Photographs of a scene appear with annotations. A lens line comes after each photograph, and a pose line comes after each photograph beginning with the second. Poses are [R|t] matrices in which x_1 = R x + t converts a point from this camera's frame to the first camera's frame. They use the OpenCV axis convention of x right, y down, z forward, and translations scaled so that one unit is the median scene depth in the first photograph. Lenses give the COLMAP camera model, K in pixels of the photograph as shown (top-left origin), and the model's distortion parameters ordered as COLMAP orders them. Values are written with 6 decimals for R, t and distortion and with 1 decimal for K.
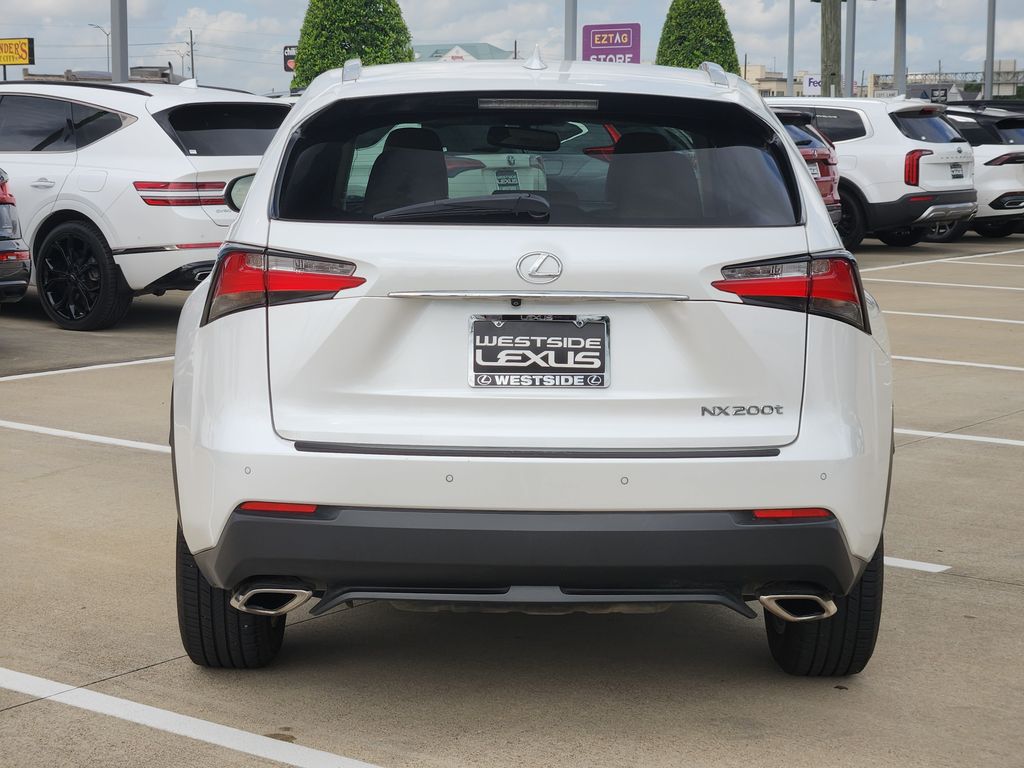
lens RADIAL K [[2009.6, 0, 512.0], [0, 2009.6, 384.0], [0, 0, 1]] dist [-0.575078, 4.929895]
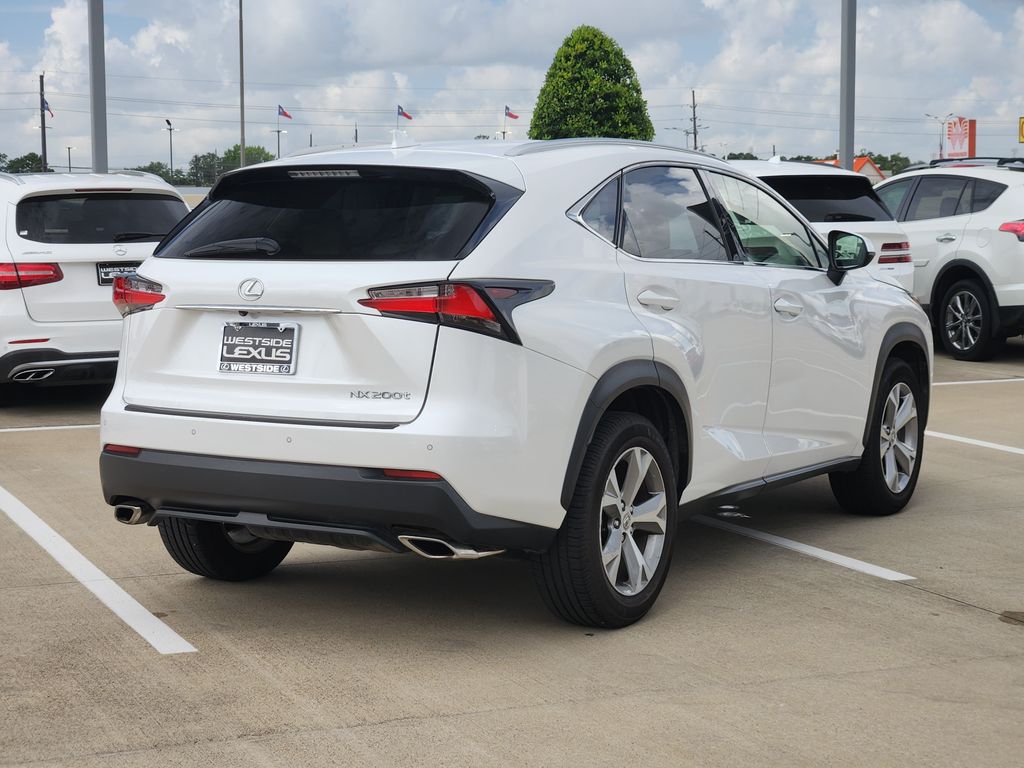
lens RADIAL K [[2009.6, 0, 512.0], [0, 2009.6, 384.0], [0, 0, 1]] dist [-0.575078, 4.929895]
pose [[0.858151, 0.031860, -0.512408, 0.895902], [-0.052466, 0.998289, -0.025798, 0.036381], [0.510710, 0.049022, 0.858355, -0.123088]]
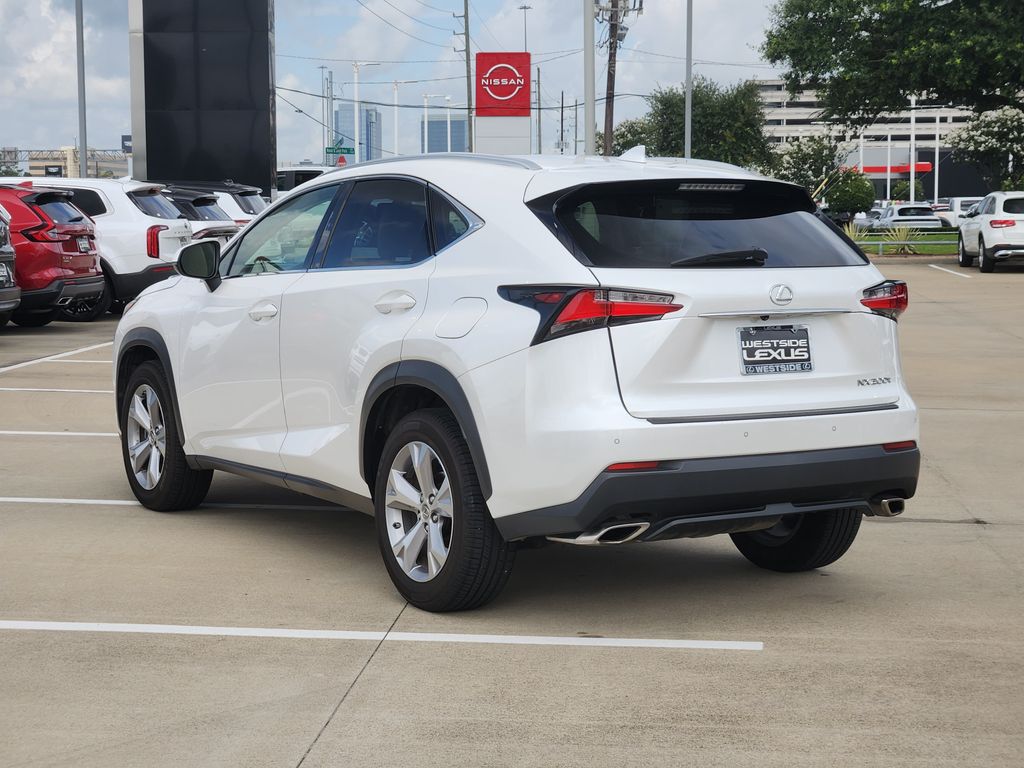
lens RADIAL K [[2009.6, 0, 512.0], [0, 2009.6, 384.0], [0, 0, 1]] dist [-0.575078, 4.929895]
pose [[0.857467, -0.051893, 0.511915, -0.940968], [0.072009, 0.997213, -0.019529, 0.025307], [-0.509474, 0.053608, 0.858814, -0.204998]]
